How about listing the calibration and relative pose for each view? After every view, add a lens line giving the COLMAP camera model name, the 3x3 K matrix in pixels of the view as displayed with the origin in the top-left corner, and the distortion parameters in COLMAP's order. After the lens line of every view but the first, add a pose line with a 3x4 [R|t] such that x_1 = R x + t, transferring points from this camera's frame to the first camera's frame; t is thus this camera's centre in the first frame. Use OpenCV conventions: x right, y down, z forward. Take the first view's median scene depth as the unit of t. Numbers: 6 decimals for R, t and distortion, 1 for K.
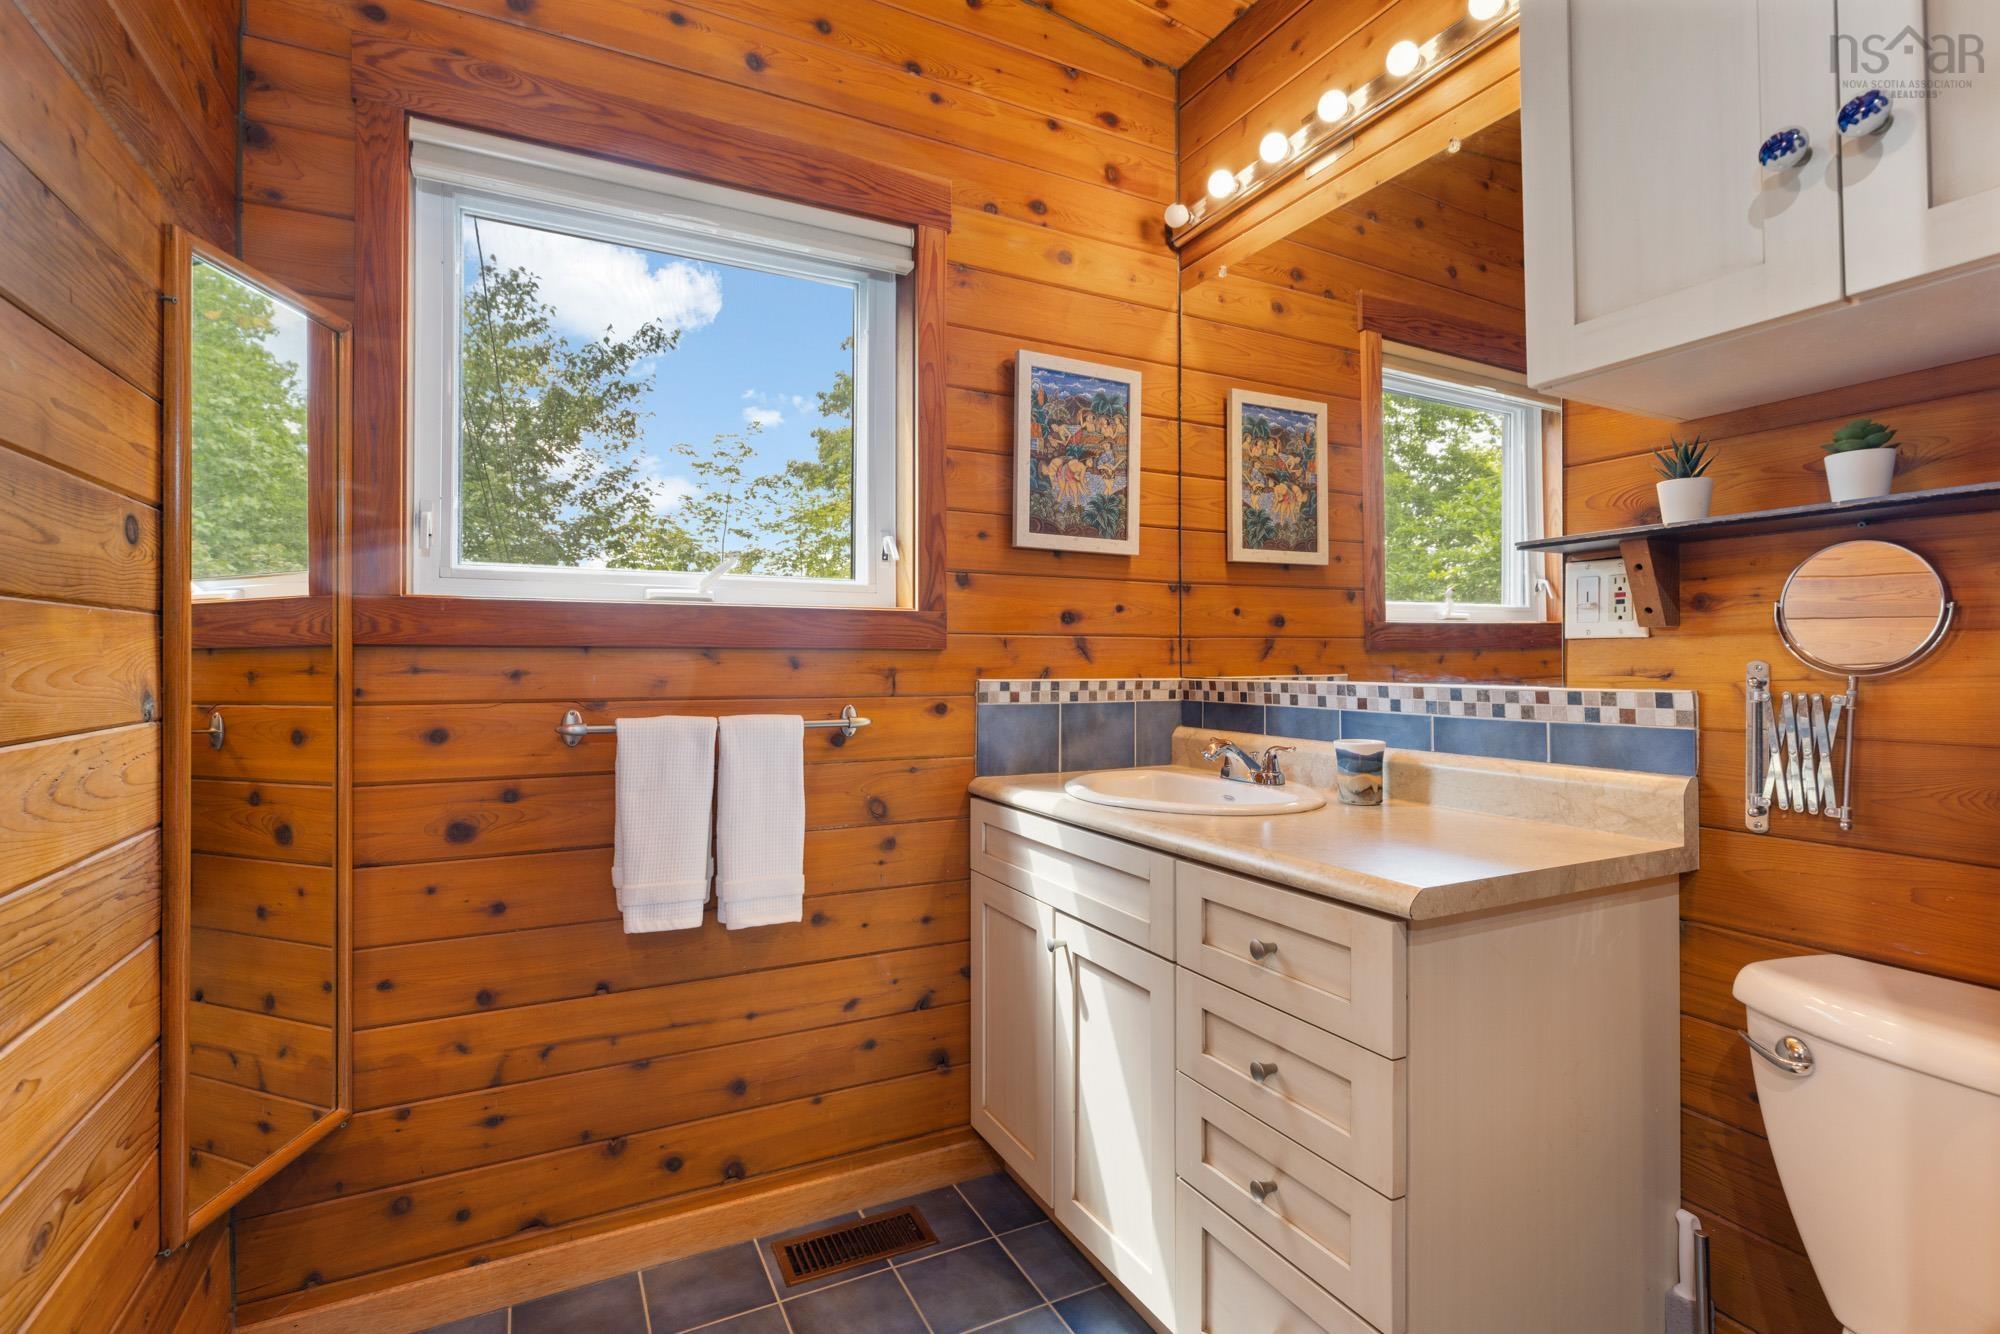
lens RADIAL K [[941.4, 0, 994.3], [0, 941.4, 644.6], [0, 0, 1]] dist [-0.003192, 0.000237]
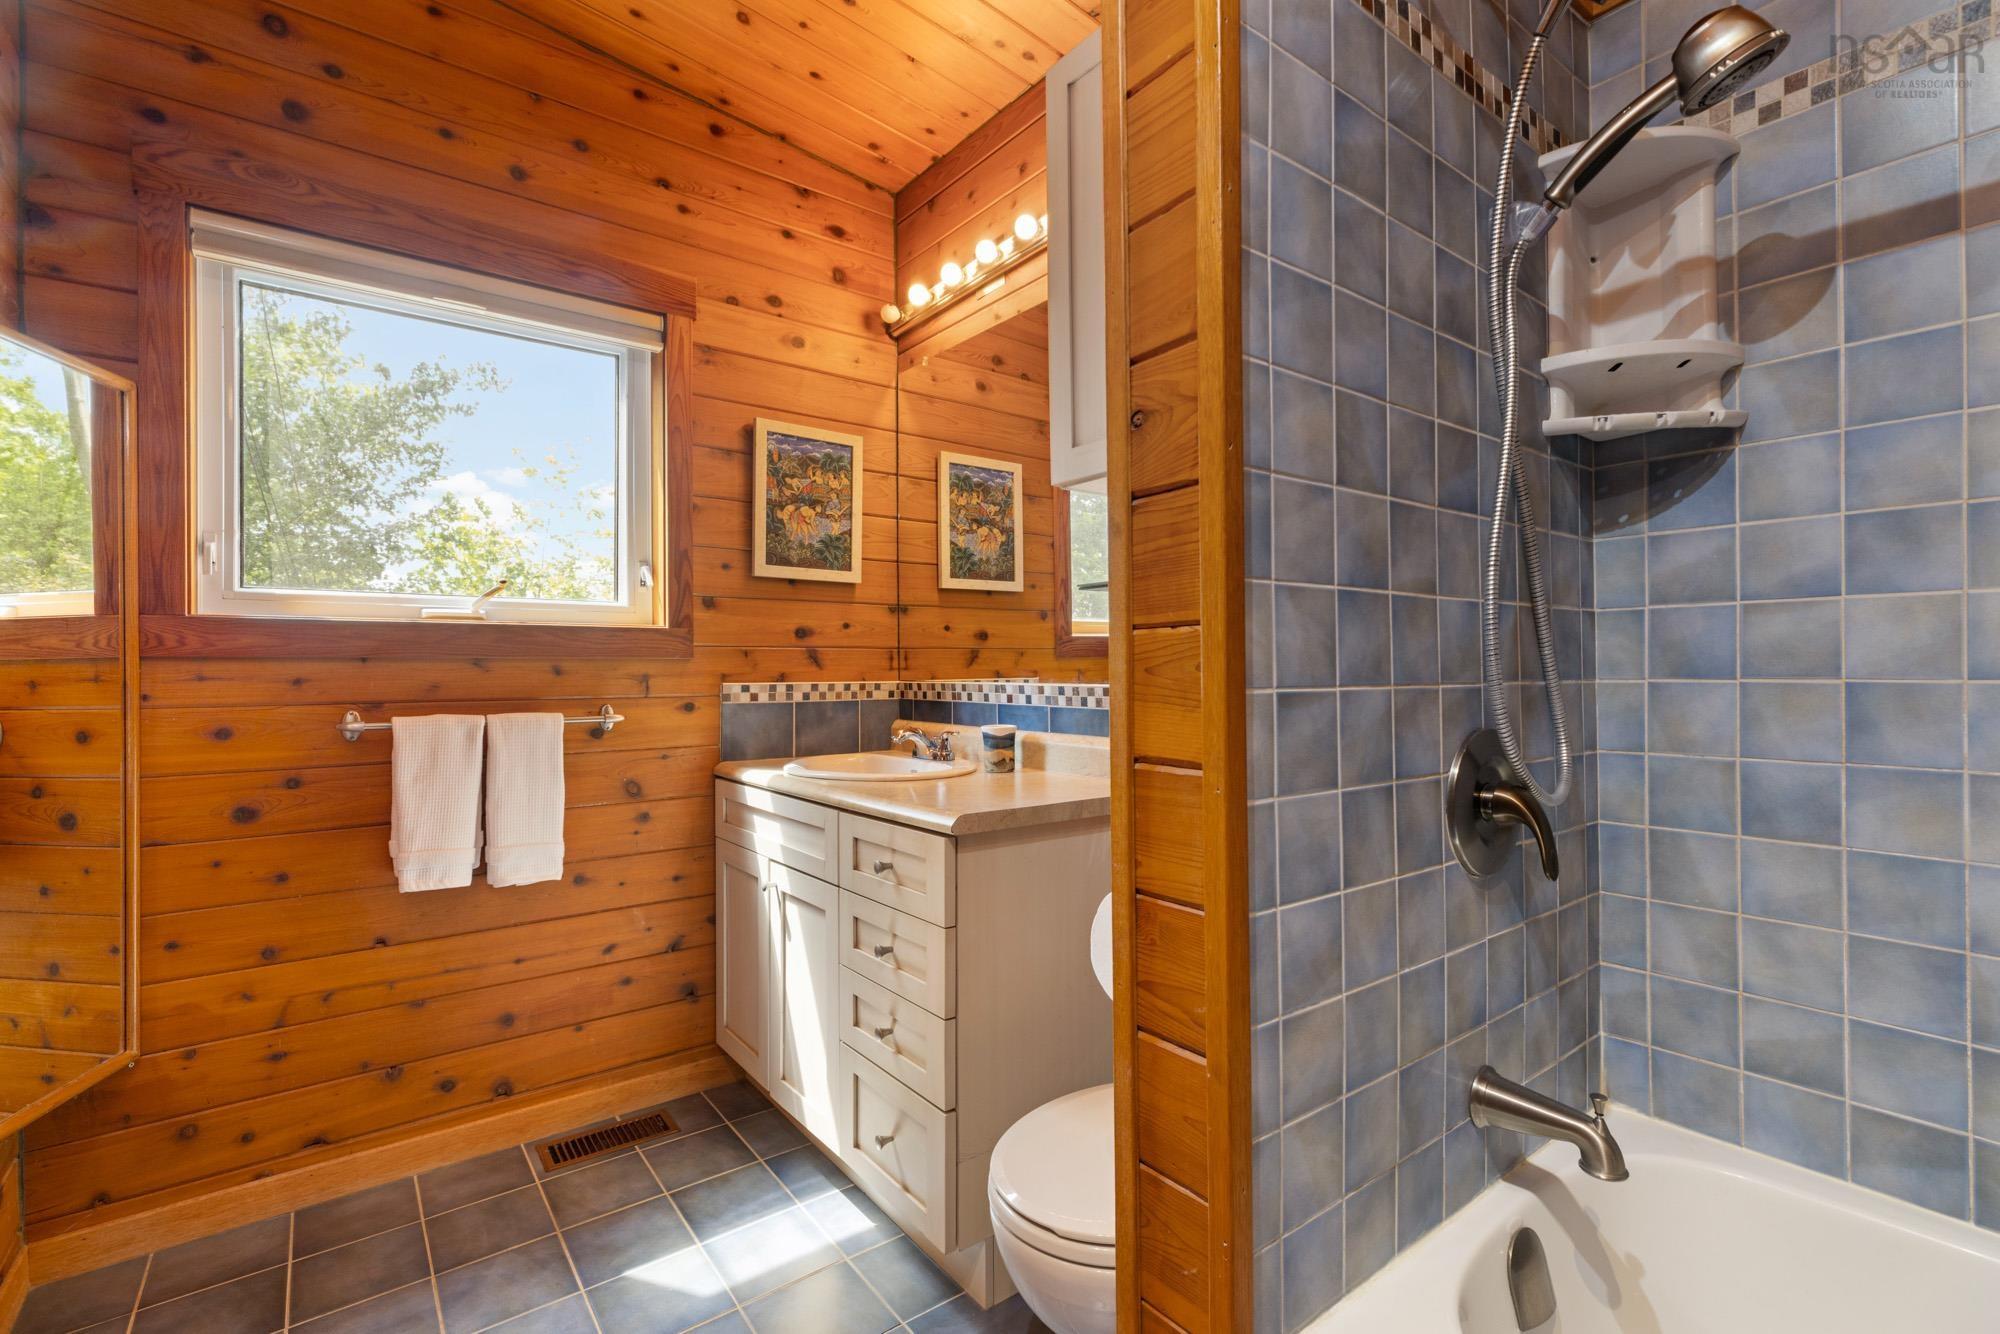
lens RADIAL K [[887.7, 0, 989.9], [0, 887.7, 657.3], [0, 0, 1]] dist [0.006827, -0.000191]
pose [[0.982967, -0.002470, 0.183768, 0.127703], [0.001461, 0.999983, 0.005628, -0.003434], [-0.183779, -0.005264, 0.982954, -0.237058]]
